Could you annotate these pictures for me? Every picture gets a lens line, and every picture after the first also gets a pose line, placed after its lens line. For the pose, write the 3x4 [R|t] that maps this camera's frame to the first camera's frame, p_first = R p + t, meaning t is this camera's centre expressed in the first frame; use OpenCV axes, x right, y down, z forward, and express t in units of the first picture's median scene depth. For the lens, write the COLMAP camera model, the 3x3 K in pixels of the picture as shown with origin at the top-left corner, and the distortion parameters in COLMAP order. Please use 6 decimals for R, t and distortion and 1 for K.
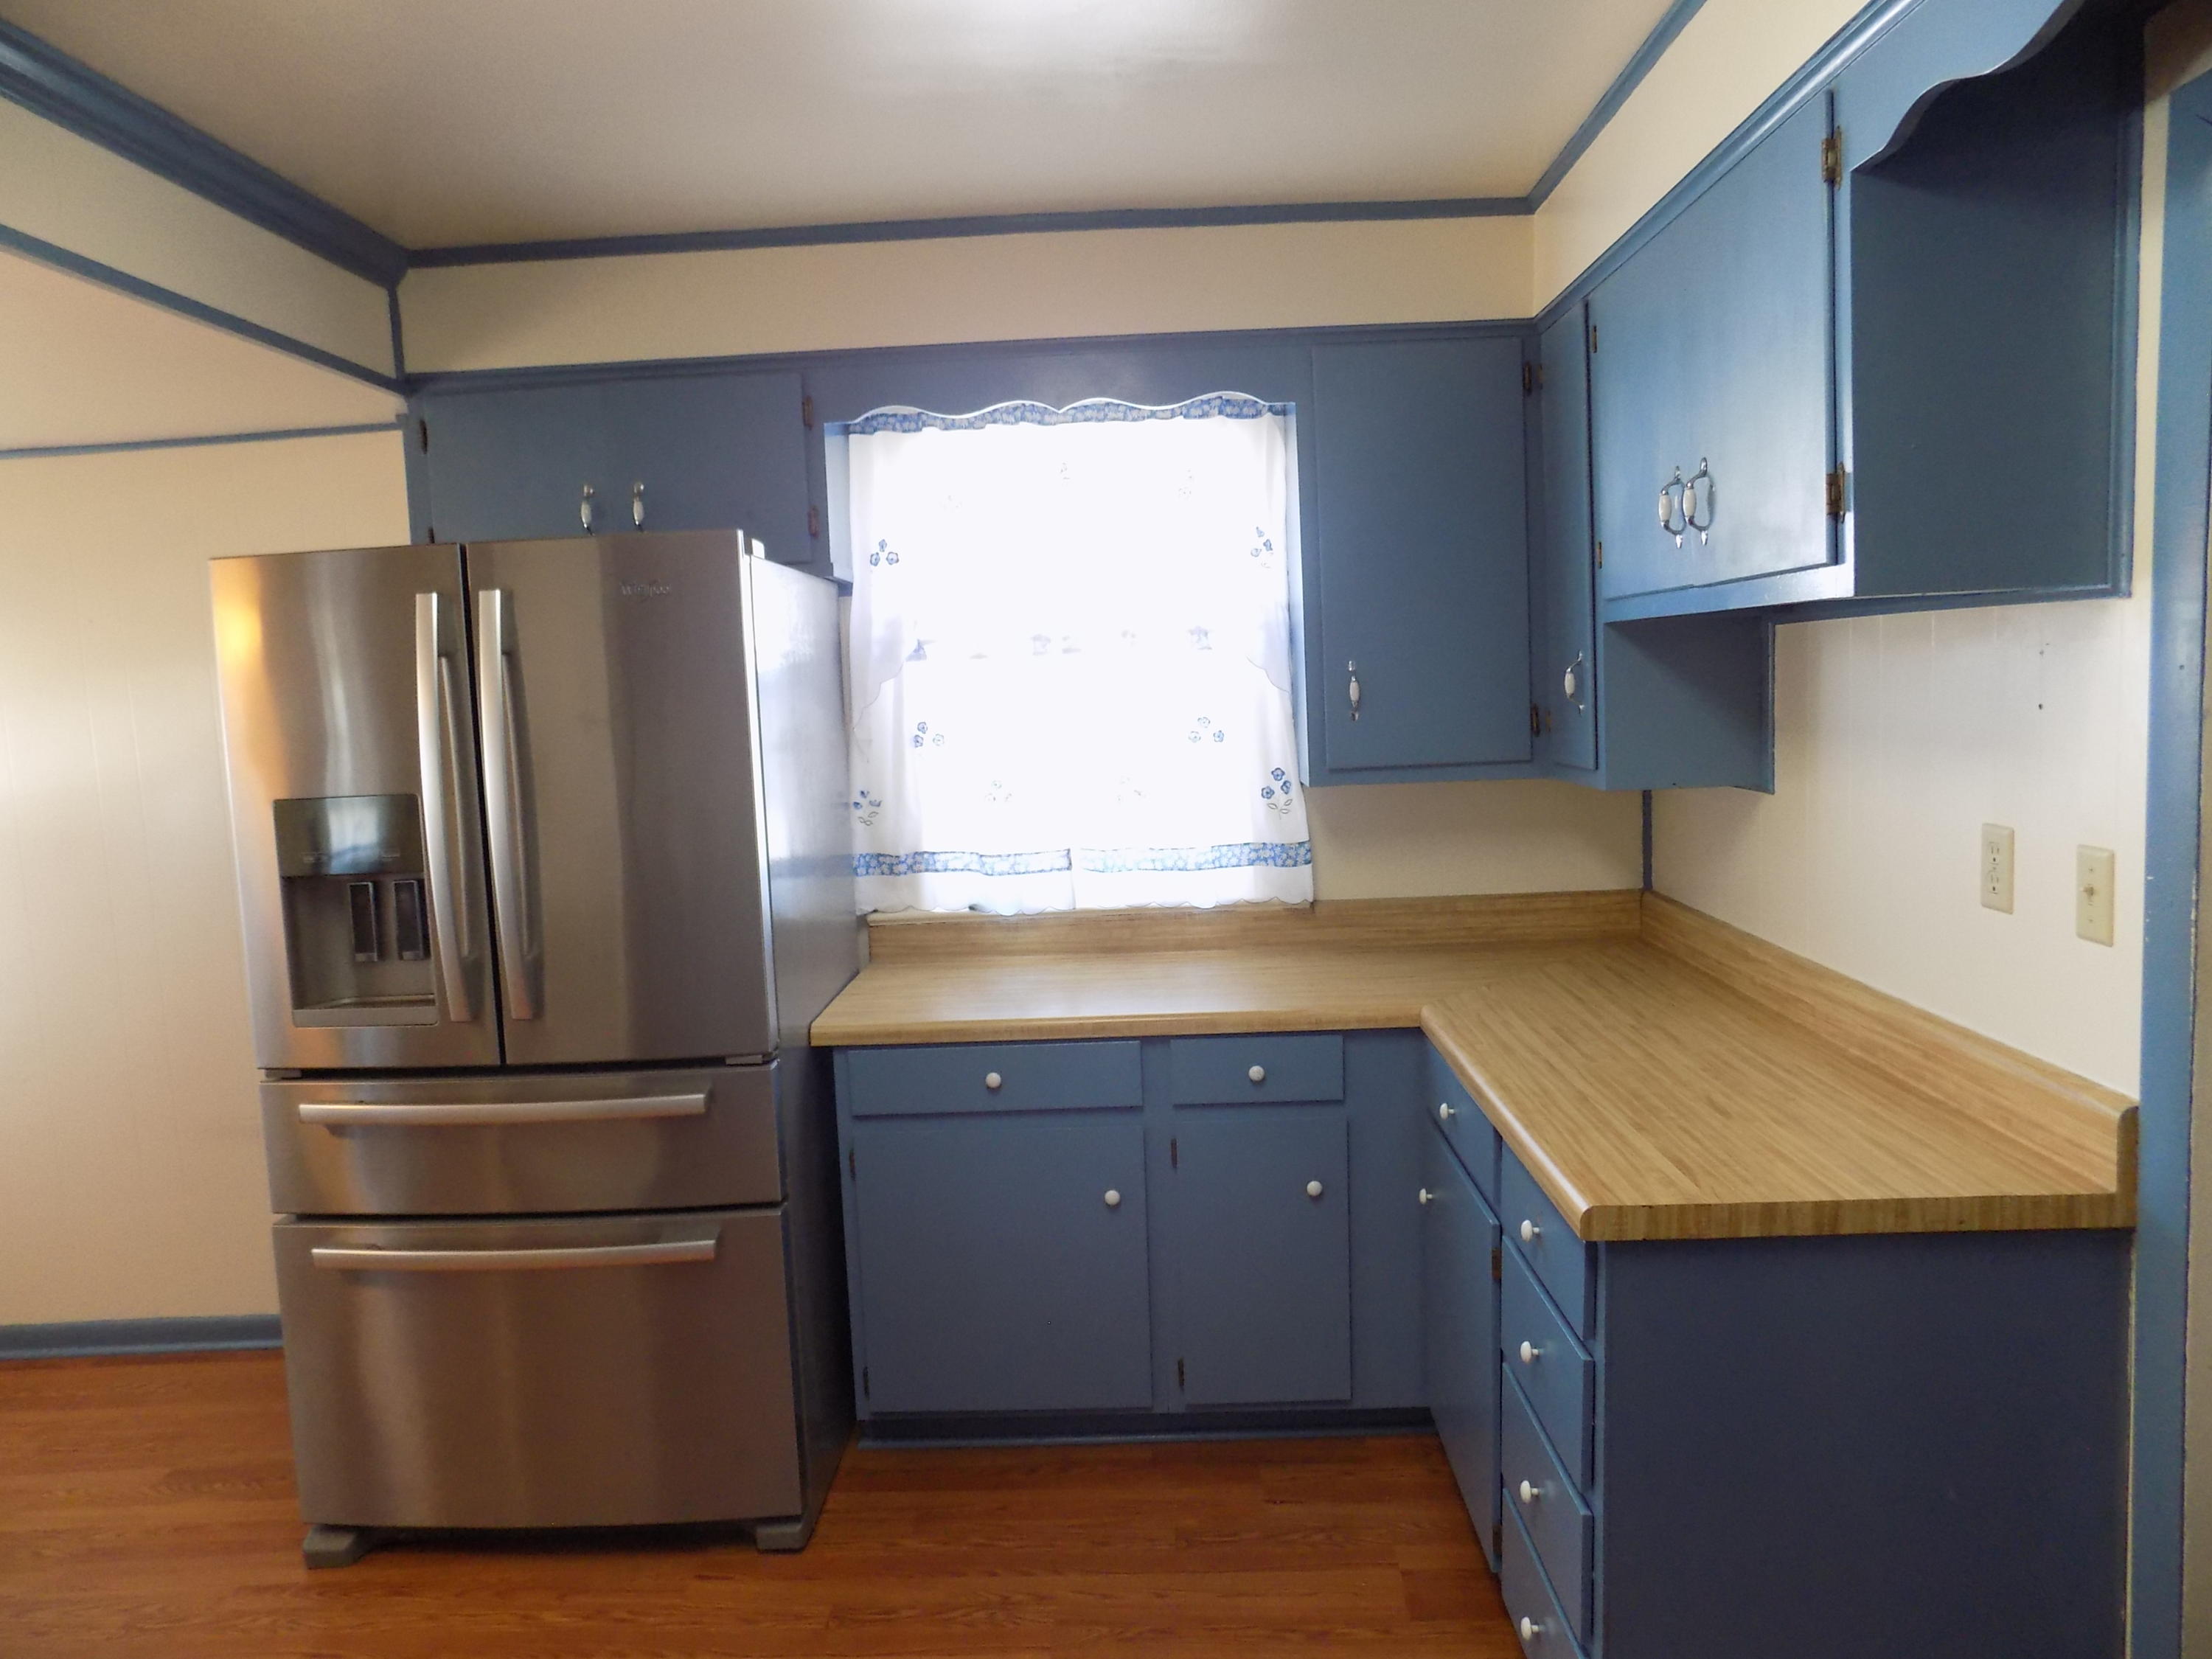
lens RADIAL K [[1473.4, 0, 1102.5], [0, 1473.4, 823.3], [0, 0, 1]] dist [-0.077753, 0.069395]
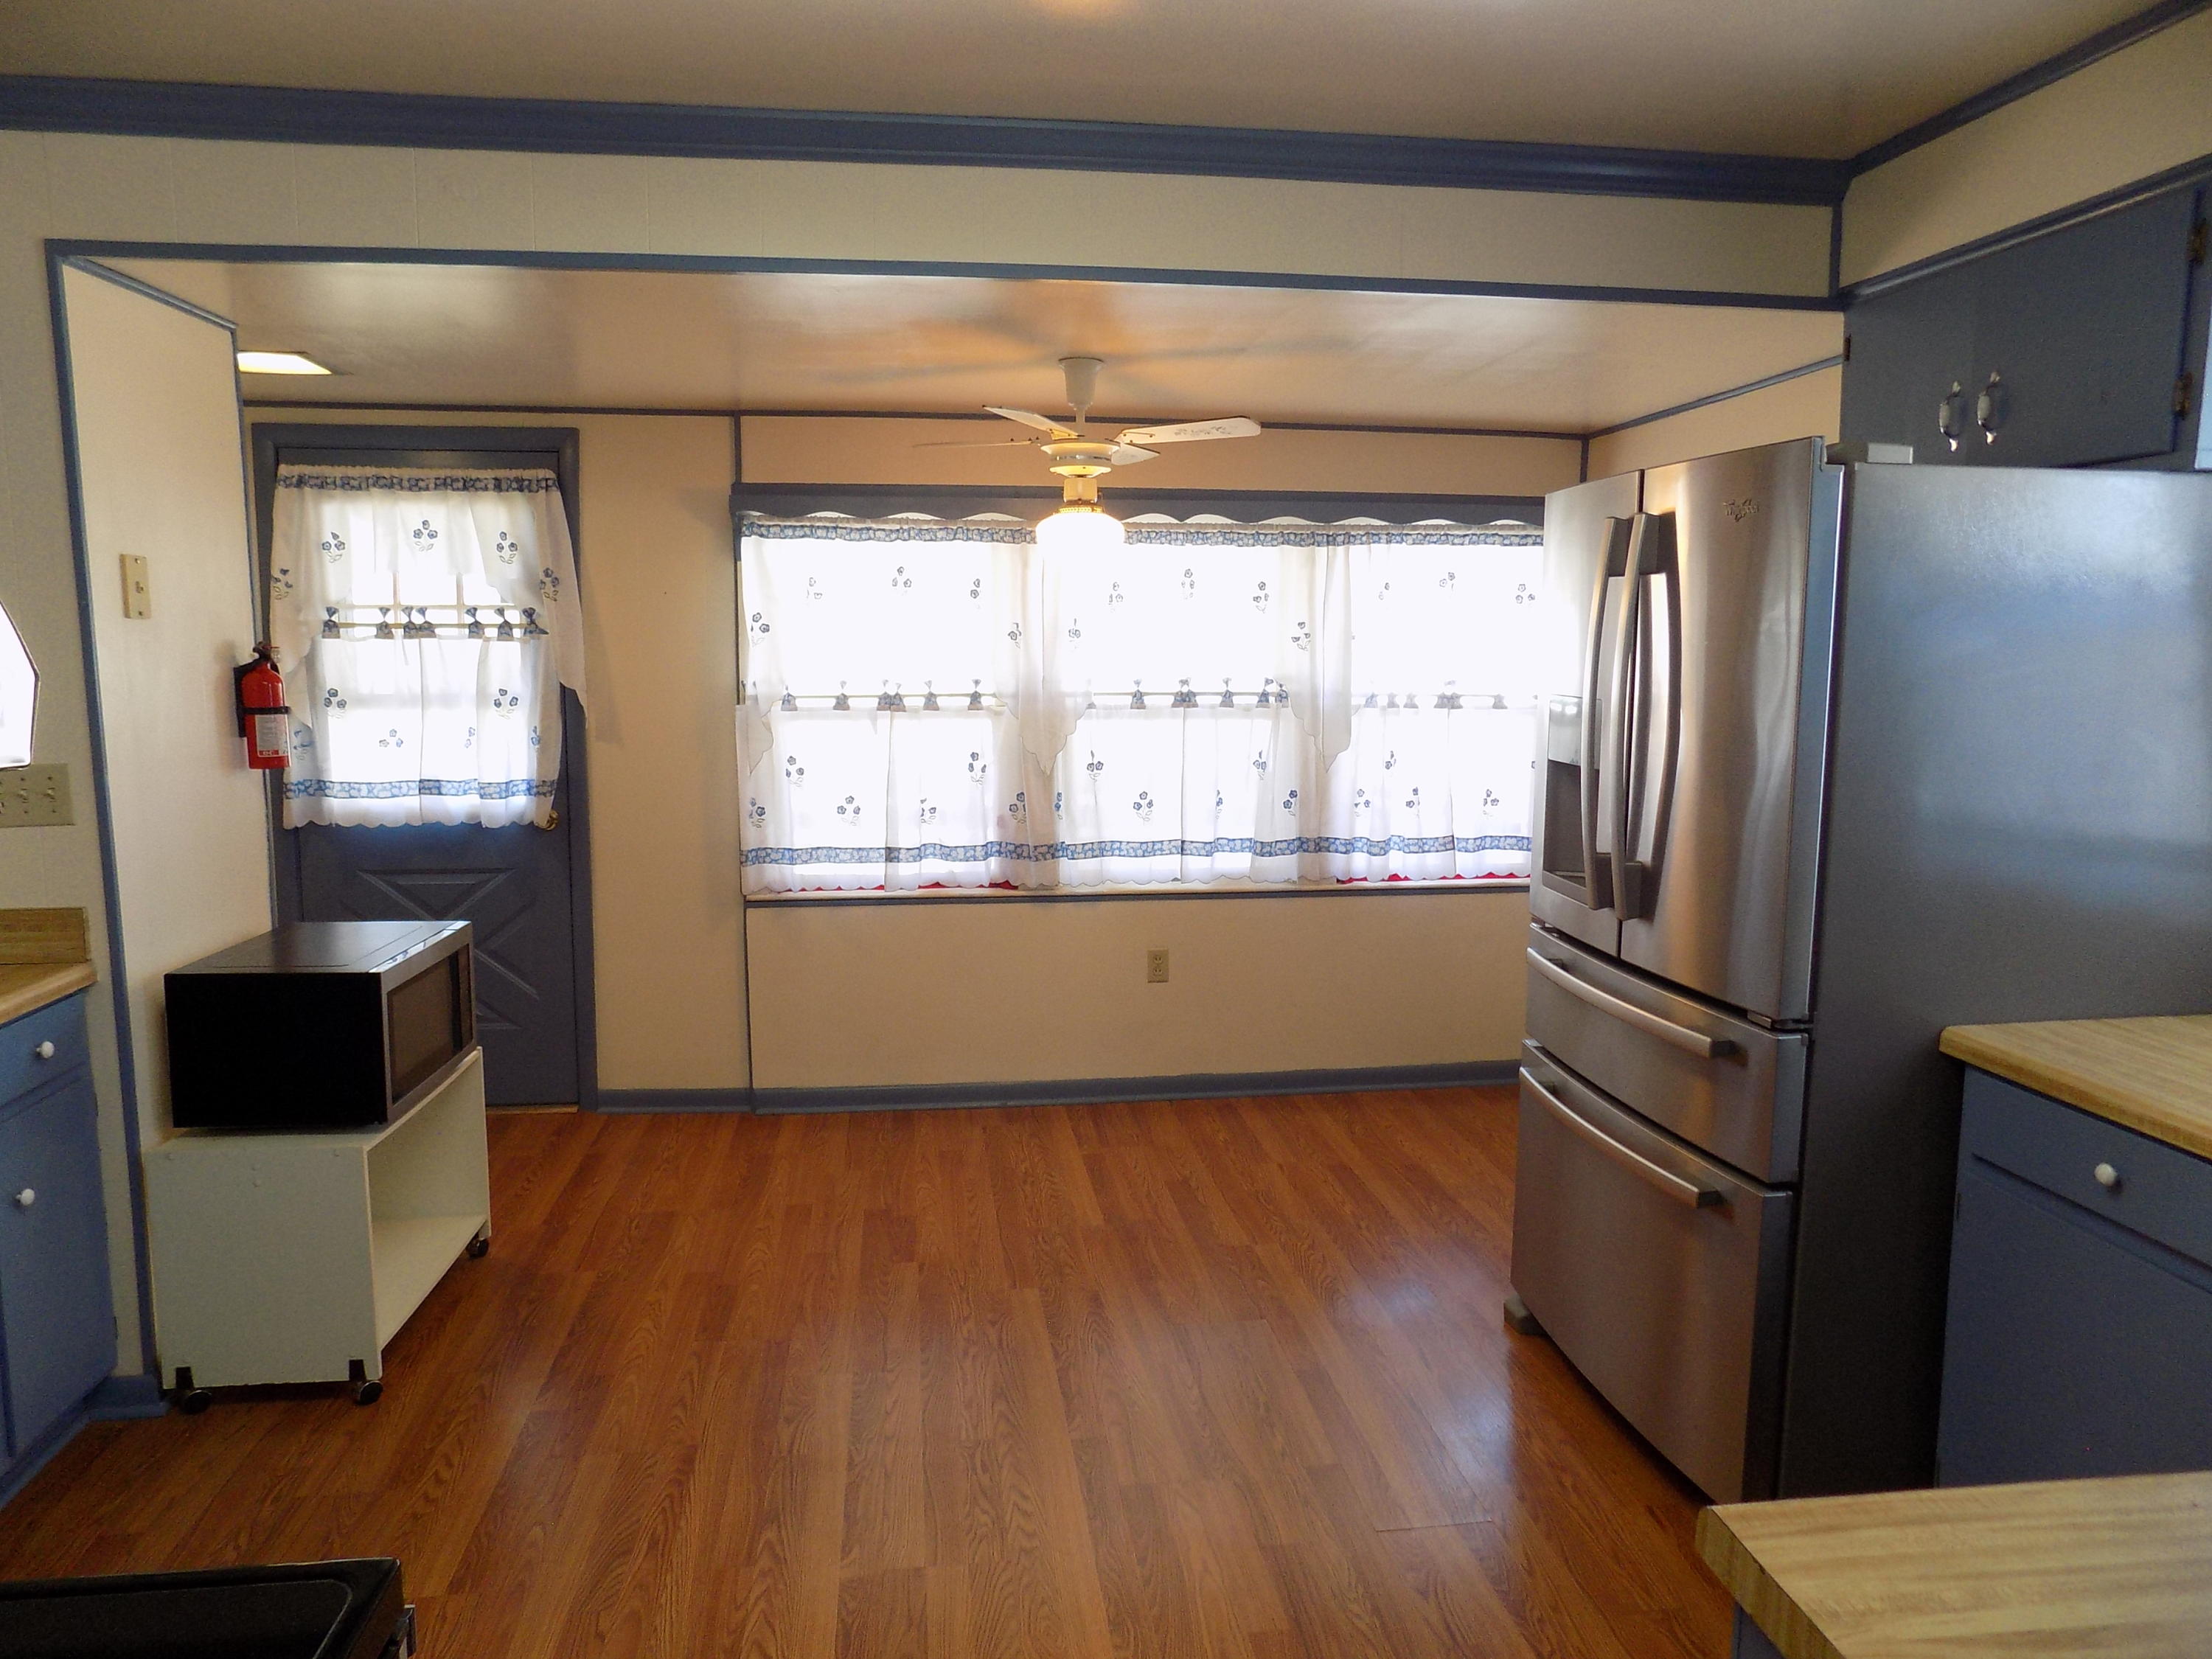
lens RADIAL K [[1484.1, 0, 1101.5], [0, 1484.1, 823.7], [0, 0, 1]] dist [-0.076843, 0.075087]
pose [[0.167639, 0.166959, -0.971608, 0.532843], [-0.104298, 0.983028, 0.150926, -0.053081], [0.980316, 0.076035, 0.182207, 0.392274]]
